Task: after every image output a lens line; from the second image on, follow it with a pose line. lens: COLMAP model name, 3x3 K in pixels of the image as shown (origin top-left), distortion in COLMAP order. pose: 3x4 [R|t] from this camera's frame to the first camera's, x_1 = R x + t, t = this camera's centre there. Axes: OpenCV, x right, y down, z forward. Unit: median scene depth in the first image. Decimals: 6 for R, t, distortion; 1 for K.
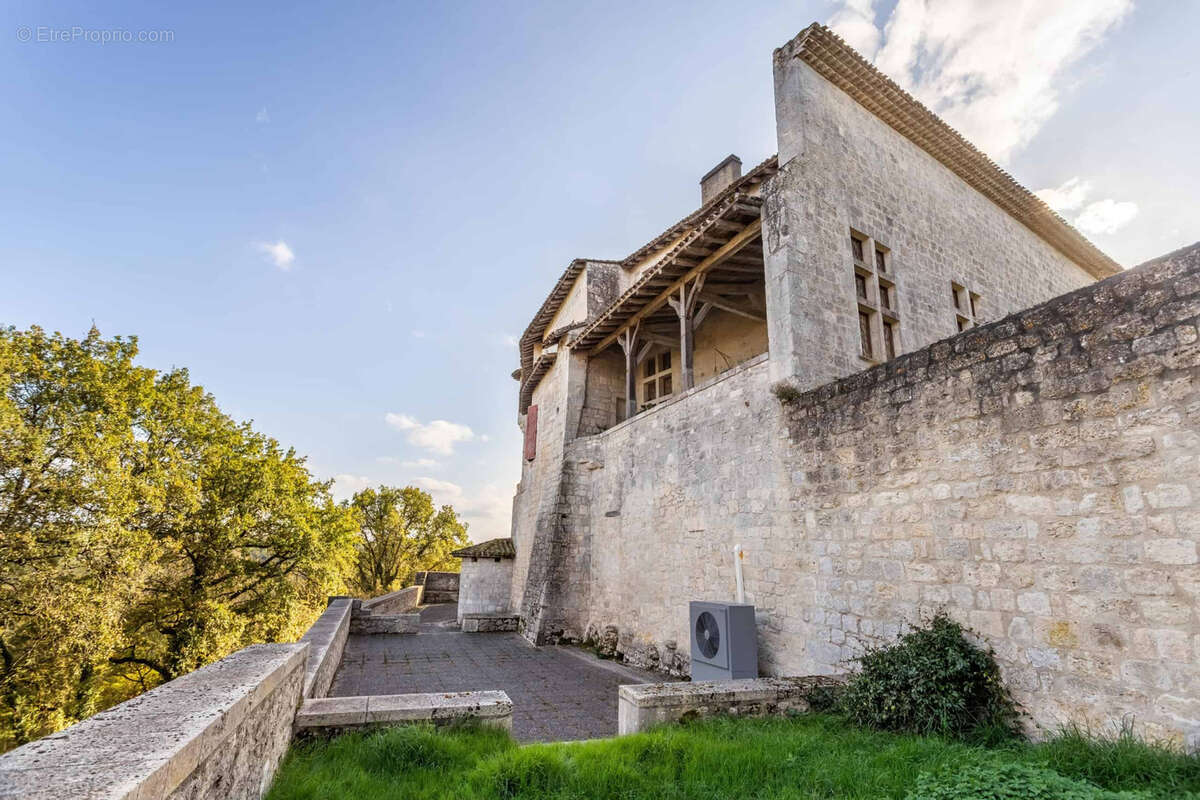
lens RADIAL K [[569.1, 0, 598.6], [0, 569.1, 384.8], [0, 0, 1]] dist [0.002775, 0.000334]
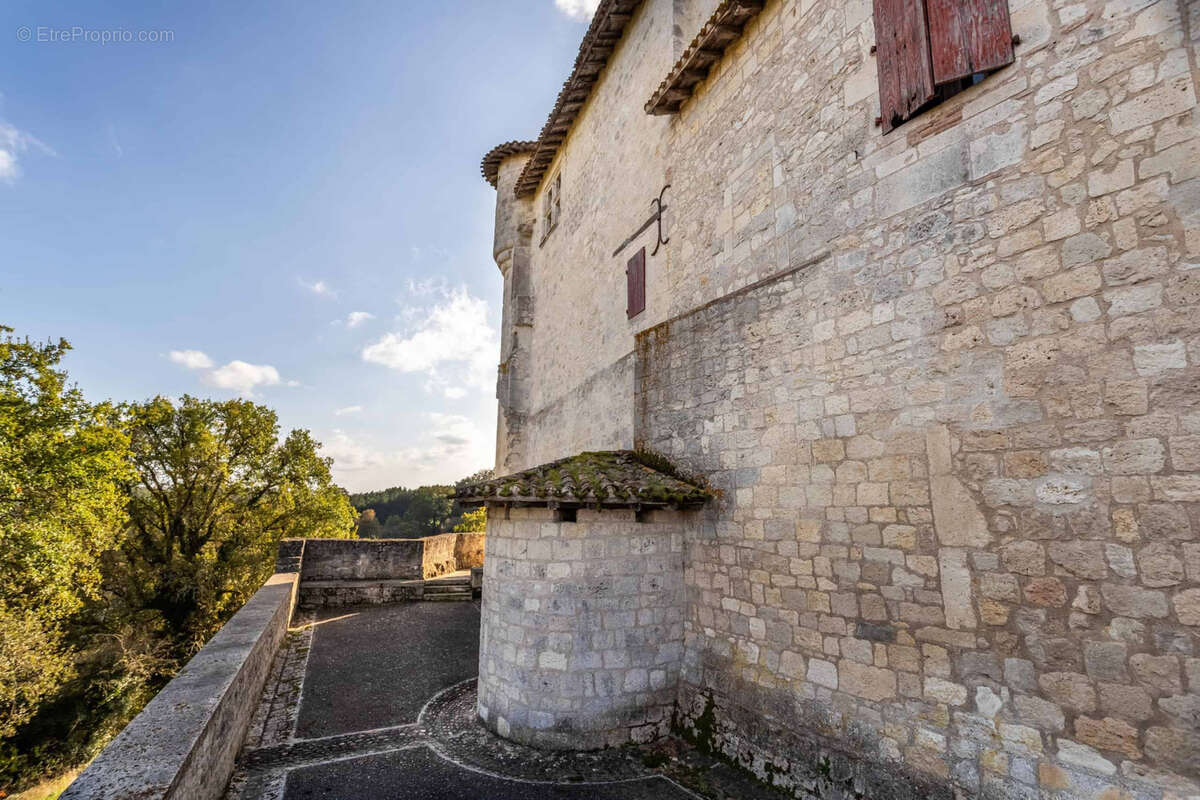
lens RADIAL K [[569.1, 0, 598.6], [0, 569.1, 384.8], [0, 0, 1]] dist [0.002775, 0.000334]
pose [[0.962975, 0.050469, 0.264823, -0.118495], [-0.072528, 0.994603, 0.074186, 0.091618], [-0.259650, -0.090647, 0.961439, 0.303340]]
